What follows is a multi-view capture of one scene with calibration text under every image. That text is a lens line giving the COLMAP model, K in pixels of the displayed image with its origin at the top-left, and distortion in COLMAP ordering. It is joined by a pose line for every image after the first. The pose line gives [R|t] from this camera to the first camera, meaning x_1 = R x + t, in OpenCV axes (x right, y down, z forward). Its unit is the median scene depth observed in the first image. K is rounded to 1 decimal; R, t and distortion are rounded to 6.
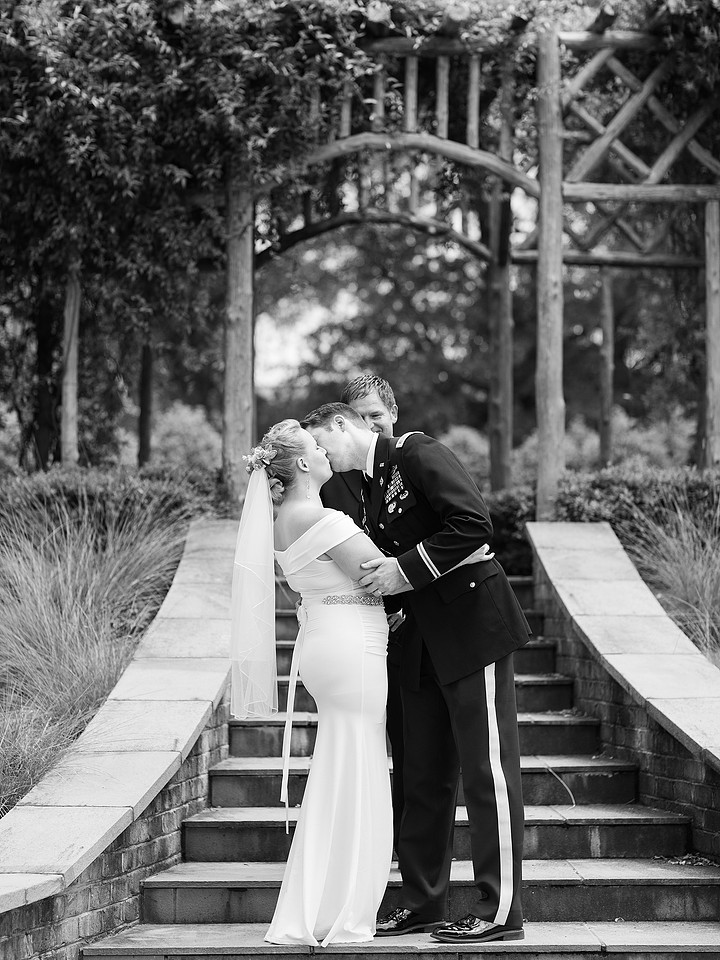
lens RADIAL K [[2653.0, 0, 361.6], [0, 2653.0, 464.8], [0, 0, 1]] dist [0.044230, -0.143878]
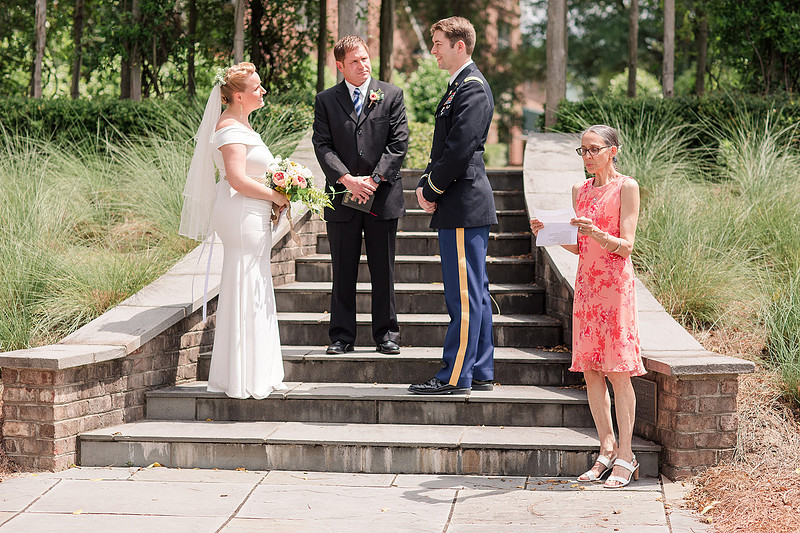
lens RADIAL K [[1905.6, 0, 411.8], [0, 1905.6, 265.9], [0, 0, 1]] dist [0.037934, 0.012342]
pose [[0.992101, 0.012170, -0.124849, 0.129015], [-0.001095, 0.996085, 0.088396, 0.001572], [0.125436, -0.087561, 0.988230, -0.077520]]
